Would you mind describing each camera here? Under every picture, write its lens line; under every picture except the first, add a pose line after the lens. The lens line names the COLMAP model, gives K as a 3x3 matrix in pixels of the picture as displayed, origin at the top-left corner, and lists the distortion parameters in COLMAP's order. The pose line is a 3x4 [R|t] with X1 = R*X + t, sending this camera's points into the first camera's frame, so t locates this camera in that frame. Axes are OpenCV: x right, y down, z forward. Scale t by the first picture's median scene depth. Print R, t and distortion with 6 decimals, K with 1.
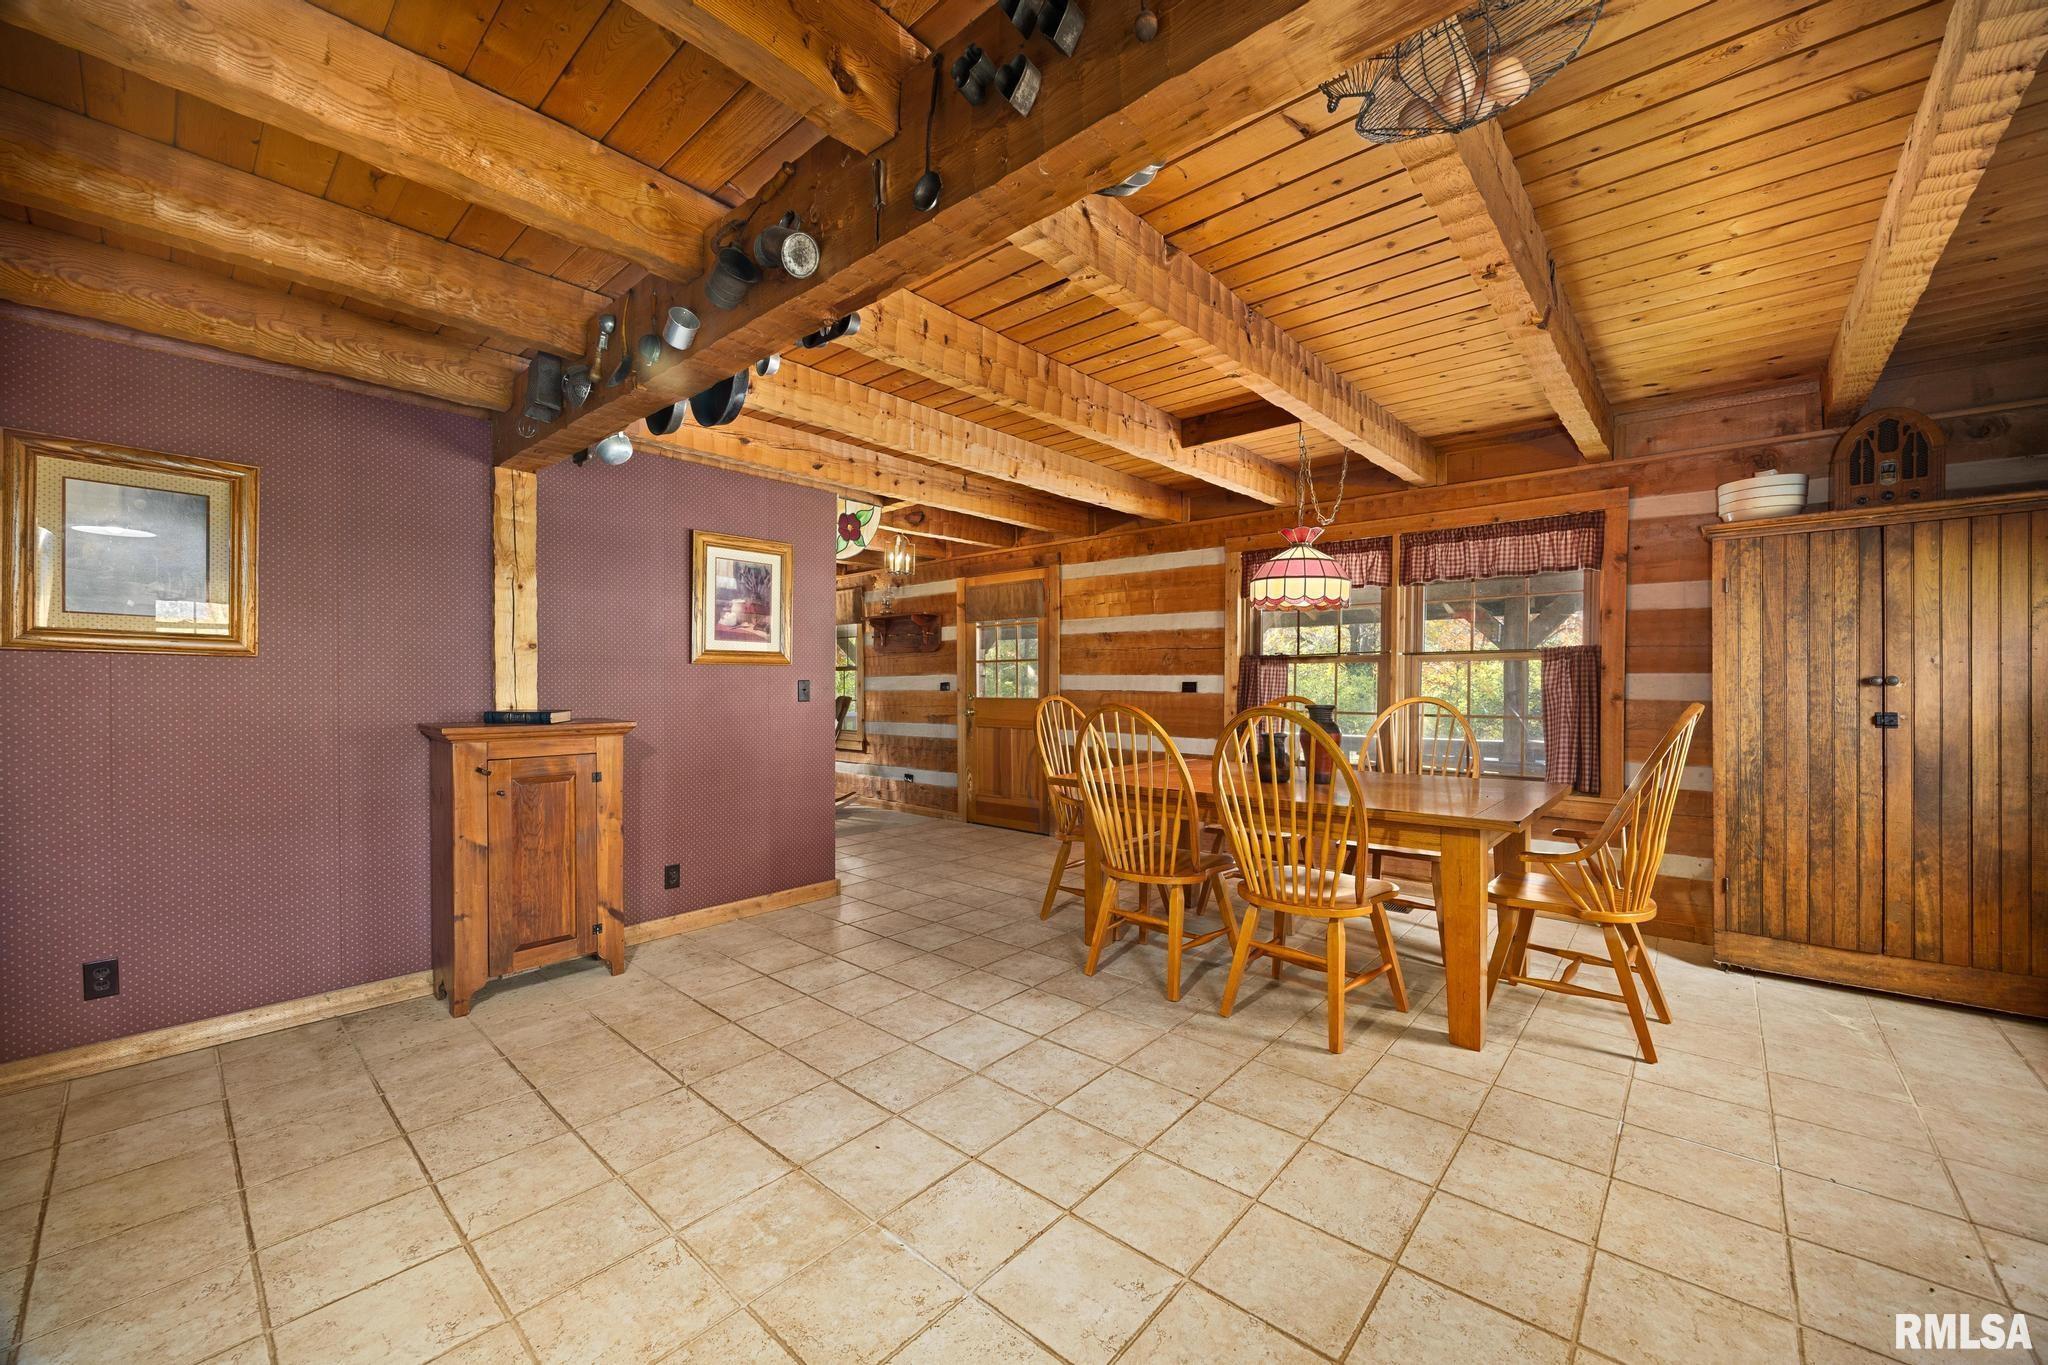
lens RADIAL K [[785.9, 0, 1026.3], [0, 785.9, 691.7], [0, 0, 1]] dist [-0.000260, -0.000917]
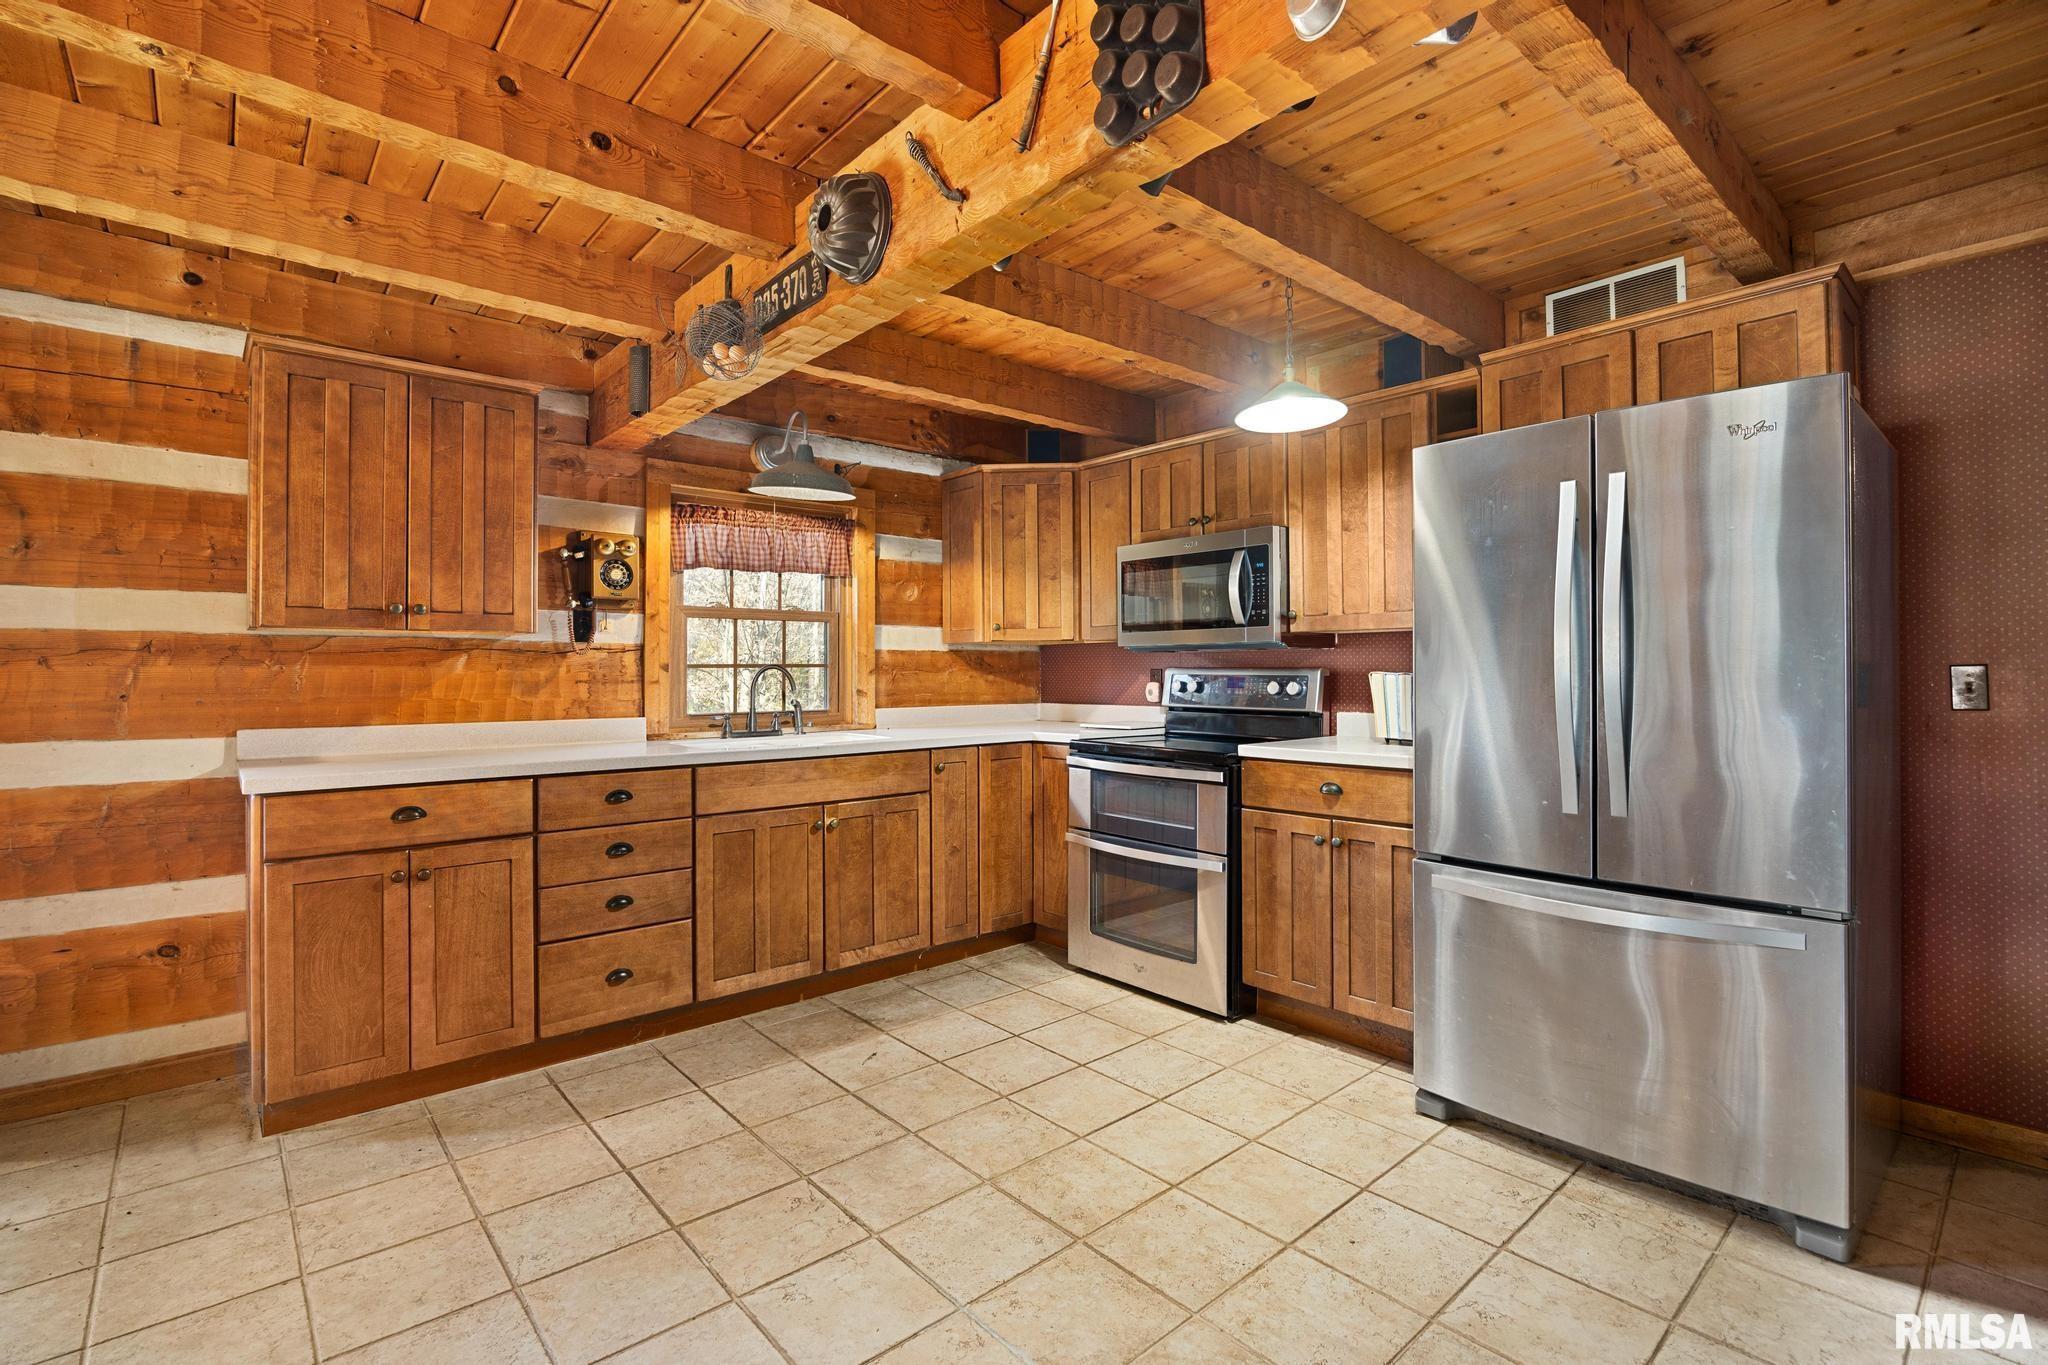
lens RADIAL K [[937.6, 0, 1031.0], [0, 937.6, 661.5], [0, 0, 1]] dist [-0.017202, 0.000613]
pose [[-0.993499, 0.005494, 0.113705, -0.140699], [0.005439, 0.999985, -0.000796, -0.009249], [-0.113708, -0.000172, -0.993514, 1.033733]]
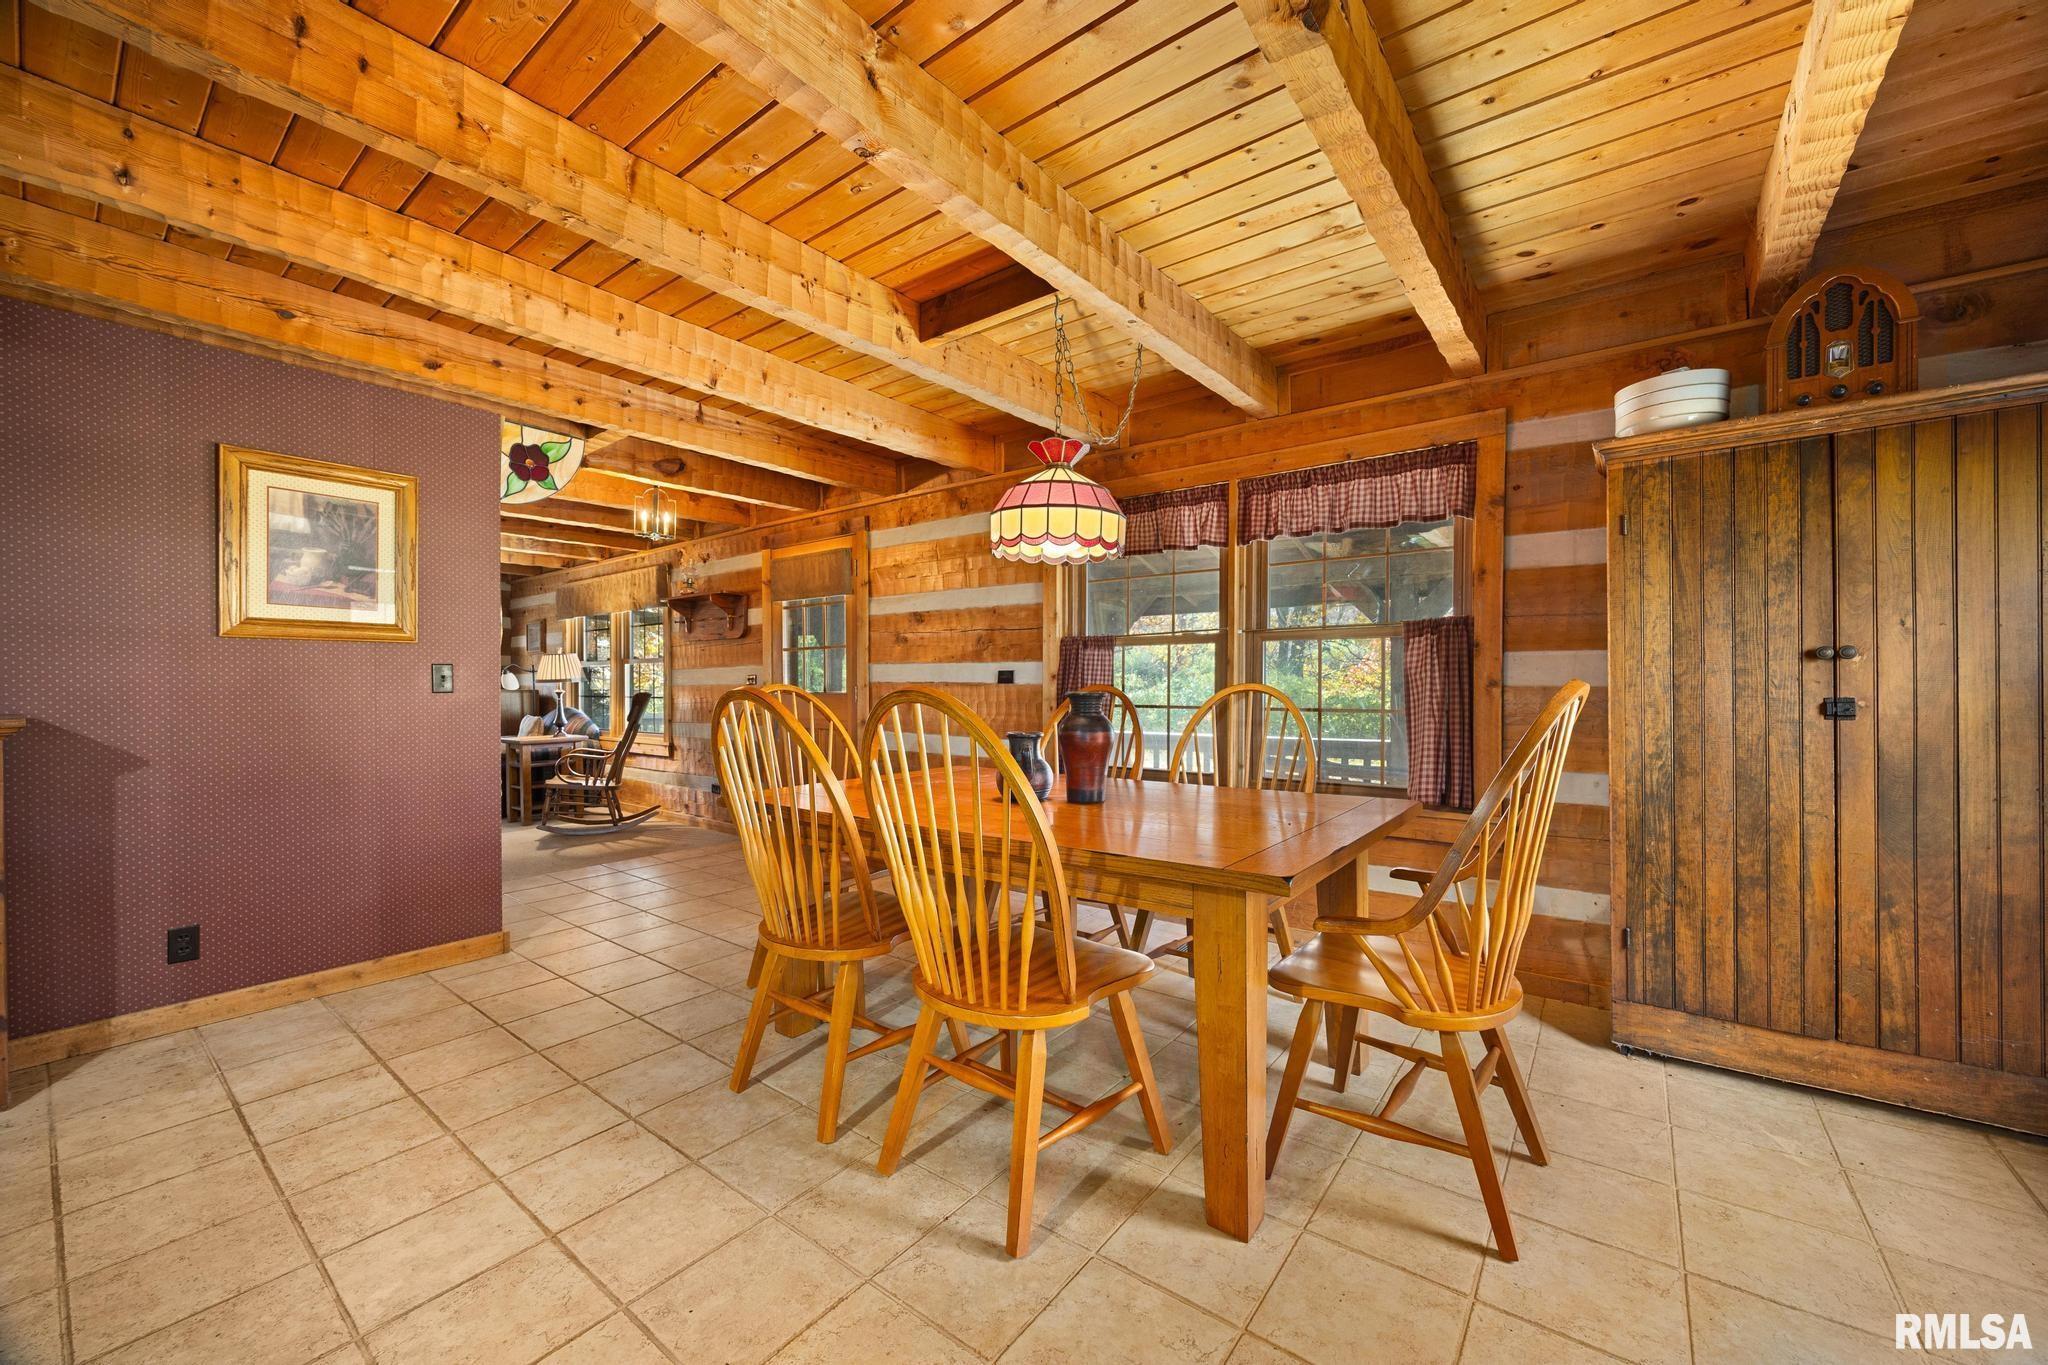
lens RADIAL K [[785.9, 0, 1026.4], [0, 785.9, 690.3], [0, 0, 1]] dist [-0.000260, -0.000917]
pose [[0.997719, -0.001551, 0.067493, 0.286643], [0.001860, 0.999988, -0.004514, 0.019339], [-0.067485, 0.004630, 0.997710, 0.309925]]
